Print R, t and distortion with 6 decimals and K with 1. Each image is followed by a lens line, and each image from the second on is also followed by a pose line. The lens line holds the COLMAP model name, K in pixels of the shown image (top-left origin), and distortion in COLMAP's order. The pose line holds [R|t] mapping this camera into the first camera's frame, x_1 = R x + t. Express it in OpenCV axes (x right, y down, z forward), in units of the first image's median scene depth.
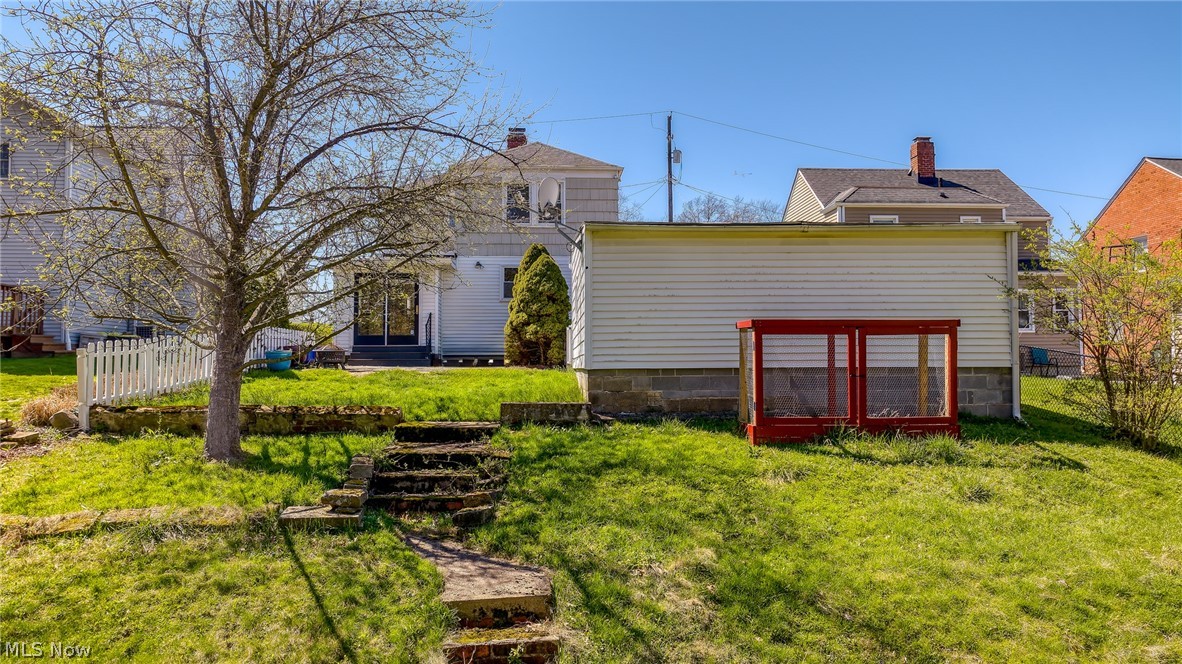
lens RADIAL K [[816.1, 0, 591.0], [0, 816.1, 332.0], [0, 0, 1]] dist [-0.002508, -0.000704]
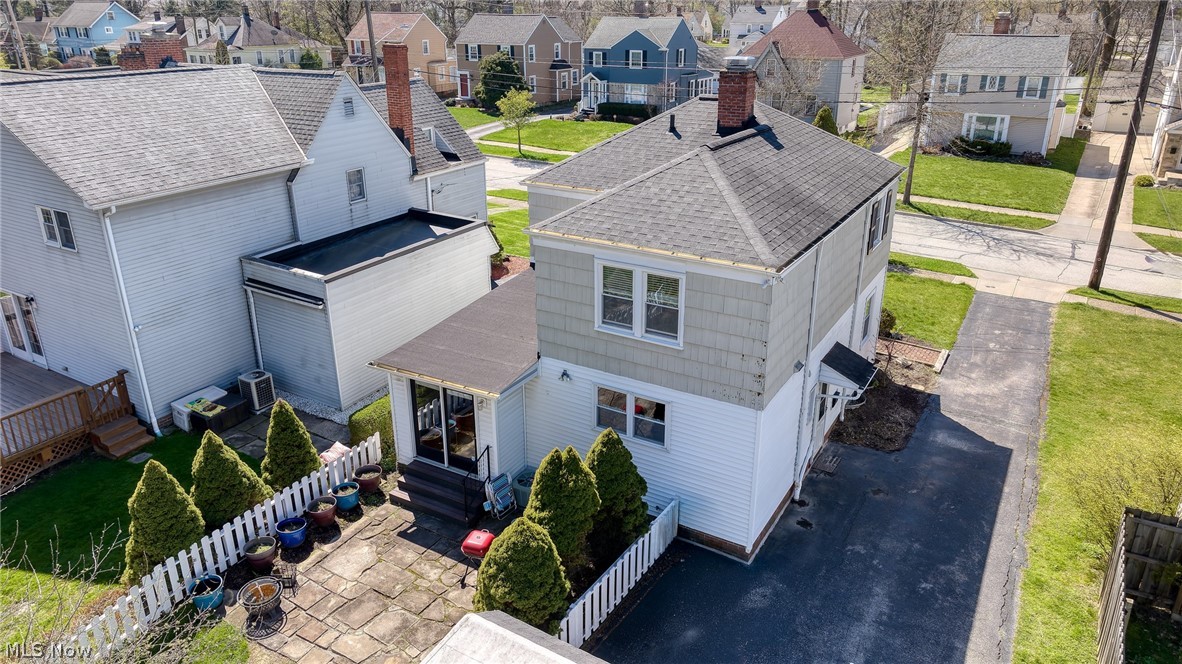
lens RADIAL K [[816.1, 0, 591.0], [0, 816.1, 332.0], [0, 0, 1]] dist [-0.002508, -0.000704]
pose [[0.822856, 0.212545, -0.527004, 0.247472], [0.024124, 0.913513, 0.406094, -0.416298], [0.567738, -0.346870, 0.746562, 0.541831]]
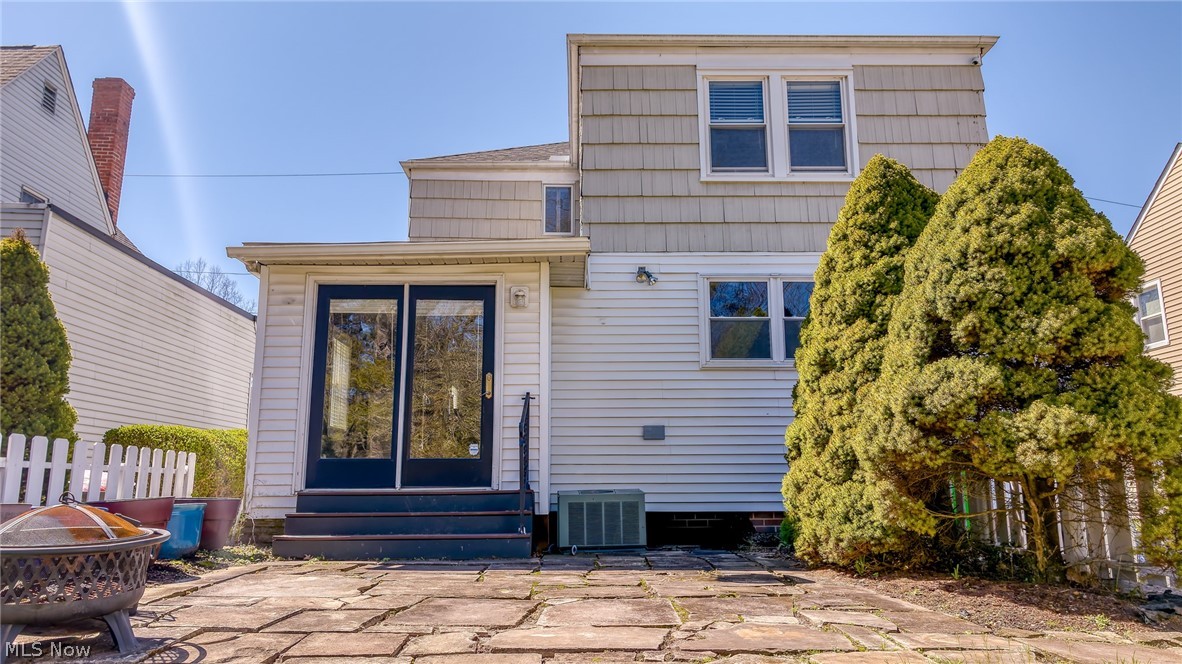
lens RADIAL K [[816.1, 0, 591.0], [0, 816.1, 332.0], [0, 0, 1]] dist [-0.002508, -0.000704]
pose [[0.998919, -0.010700, -0.045226, -0.154161], [0.003679, 0.988290, -0.152542, 0.003839], [0.046329, 0.152211, 0.987262, 0.655787]]
